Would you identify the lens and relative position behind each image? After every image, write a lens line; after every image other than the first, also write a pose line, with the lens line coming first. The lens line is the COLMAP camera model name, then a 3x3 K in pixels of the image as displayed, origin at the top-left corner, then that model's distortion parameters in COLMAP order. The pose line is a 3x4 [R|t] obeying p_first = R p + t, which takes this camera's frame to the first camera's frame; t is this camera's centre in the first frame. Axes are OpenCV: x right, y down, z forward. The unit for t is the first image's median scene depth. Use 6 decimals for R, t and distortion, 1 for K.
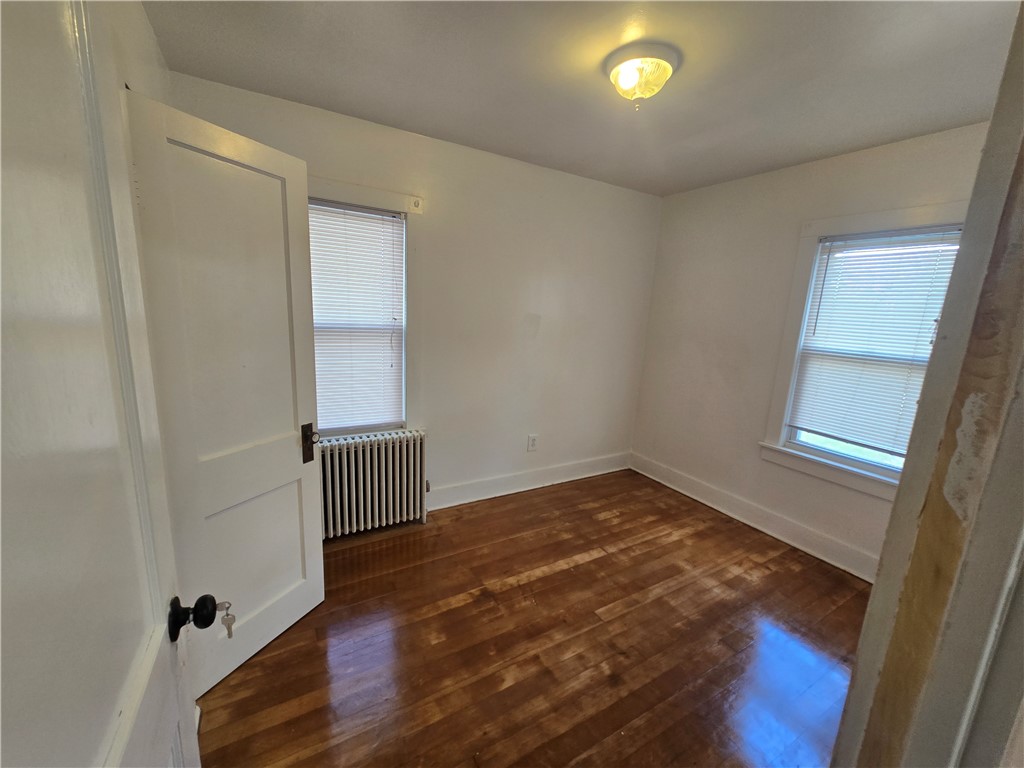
lens RADIAL K [[414.6, 0, 514.9], [0, 414.6, 374.7], [0, 0, 1]] dist [0.001924, 0.000861]
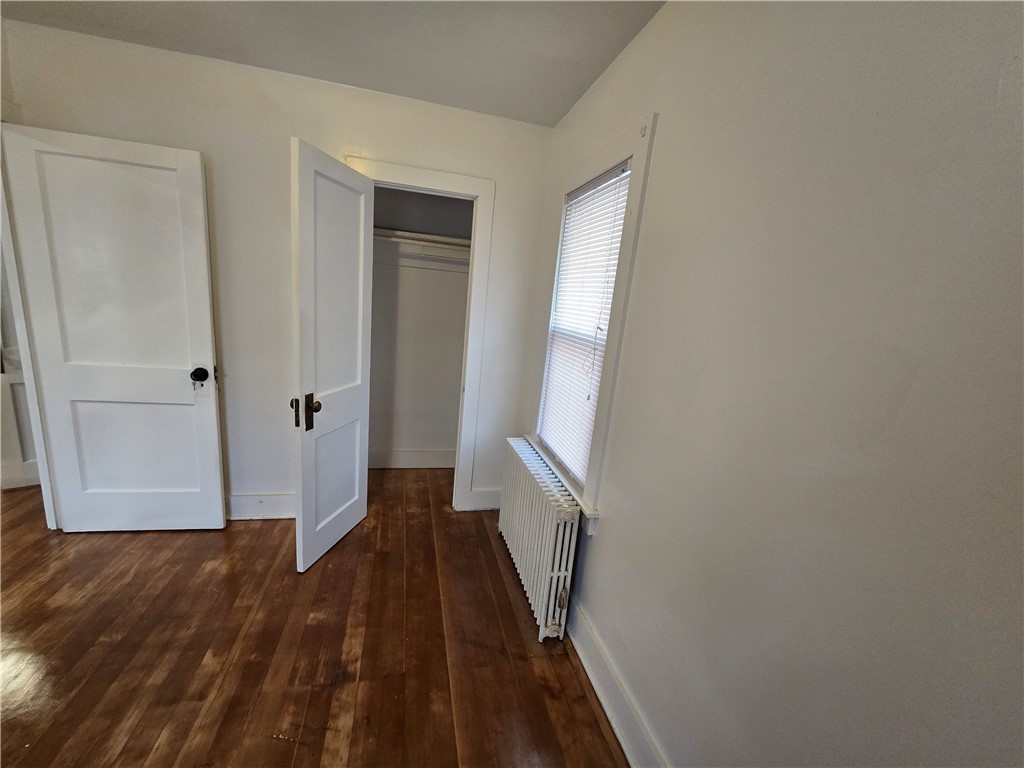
lens RADIAL K [[414.6, 0, 509.1], [0, 414.6, 387.3], [0, 0, 1]] dist [0.001924, 0.000861]
pose [[-0.286436, 0.125817, -0.949802, 0.530642], [-0.259411, 0.944127, 0.203297, -0.200303], [0.922312, 0.304621, -0.237794, 1.434388]]
